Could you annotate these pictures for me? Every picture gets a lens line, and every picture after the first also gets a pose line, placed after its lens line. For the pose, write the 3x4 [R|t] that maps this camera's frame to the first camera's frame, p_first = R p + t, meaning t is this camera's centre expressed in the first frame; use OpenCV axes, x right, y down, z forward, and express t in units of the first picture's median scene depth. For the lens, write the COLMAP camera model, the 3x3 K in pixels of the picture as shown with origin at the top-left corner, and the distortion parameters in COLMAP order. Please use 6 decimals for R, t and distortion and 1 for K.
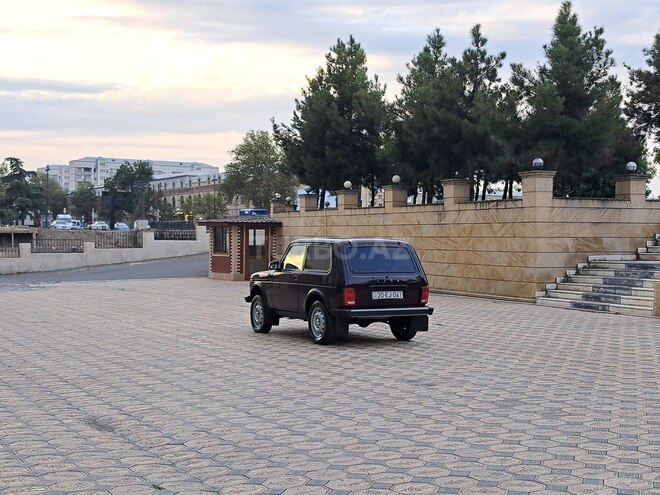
lens RADIAL K [[1030.6, 0, 345.7], [0, 1030.6, 254.6], [0, 0, 1]] dist [0.230039, -0.809592]
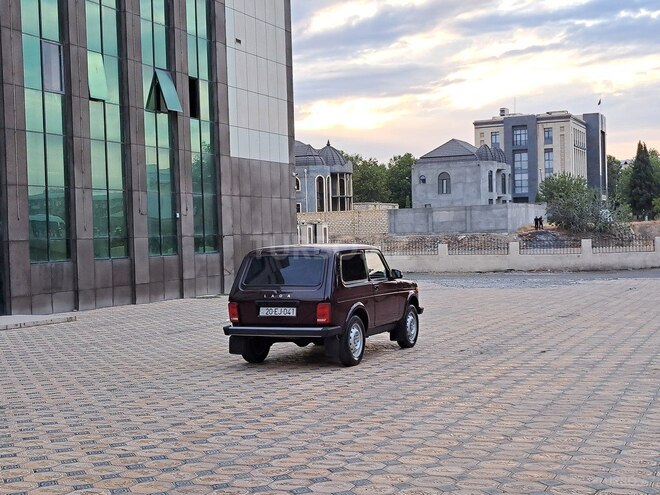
lens RADIAL K [[997.0, 0, 330.0], [0, 997.0, 247.5], [0, 0, 1]] dist [0.227660, -0.815773]
pose [[0.600461, -0.013696, -0.799537, 0.437367], [0.019084, 0.999814, -0.002794, -0.006891], [0.799426, -0.013581, 0.600611, 0.314728]]
